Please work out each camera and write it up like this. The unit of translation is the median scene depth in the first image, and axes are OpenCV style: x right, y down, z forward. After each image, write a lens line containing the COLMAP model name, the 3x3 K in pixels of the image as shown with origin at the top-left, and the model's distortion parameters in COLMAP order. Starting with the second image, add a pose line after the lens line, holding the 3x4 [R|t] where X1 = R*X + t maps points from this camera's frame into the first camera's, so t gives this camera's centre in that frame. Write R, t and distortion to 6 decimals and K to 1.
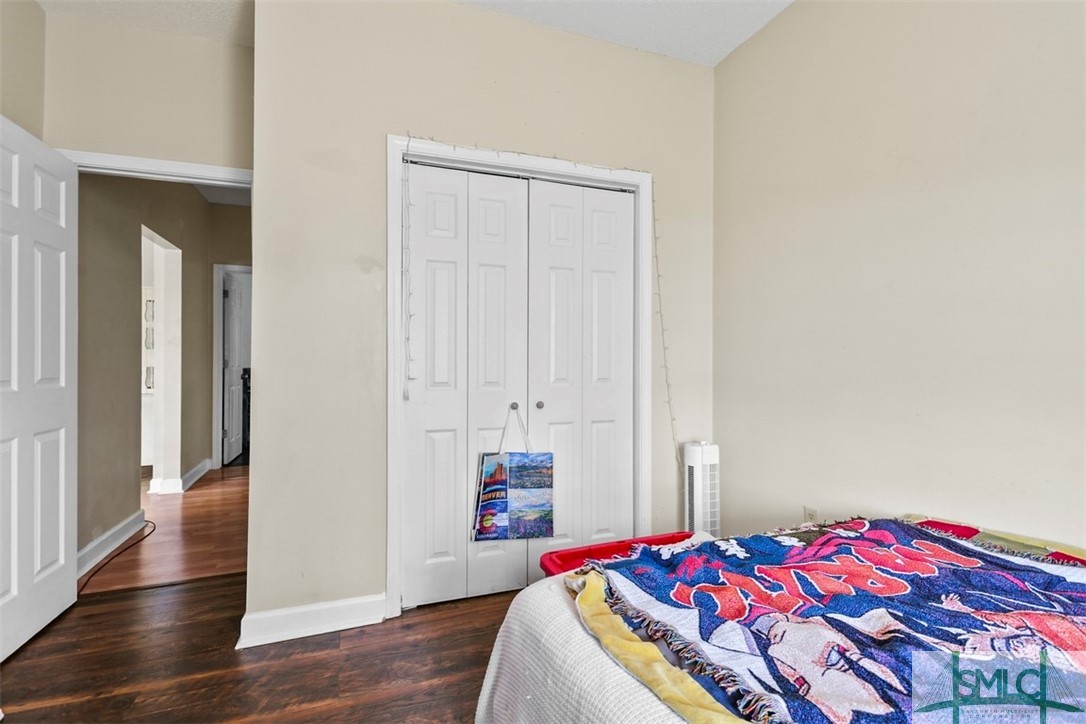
lens RADIAL K [[541.8, 0, 572.6], [0, 541.8, 364.2], [0, 0, 1]] dist [0.069590, 0.000065]
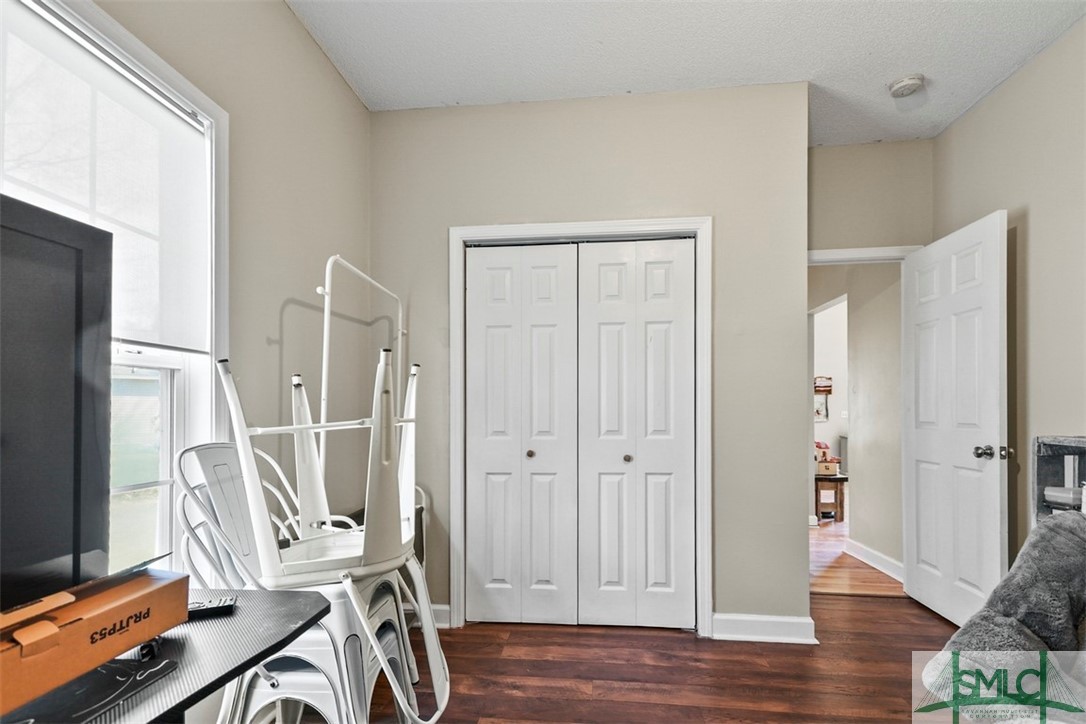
lens RADIAL K [[487.5, 0, 541.9], [0, 487.5, 409.0], [0, 0, 1]] dist [0.000869, 0.000096]
pose [[0.885576, -0.006712, -0.464447, 0.300998], [0.002347, 0.999947, -0.009975, -0.004142], [0.464489, 0.007744, 0.885545, 0.125200]]
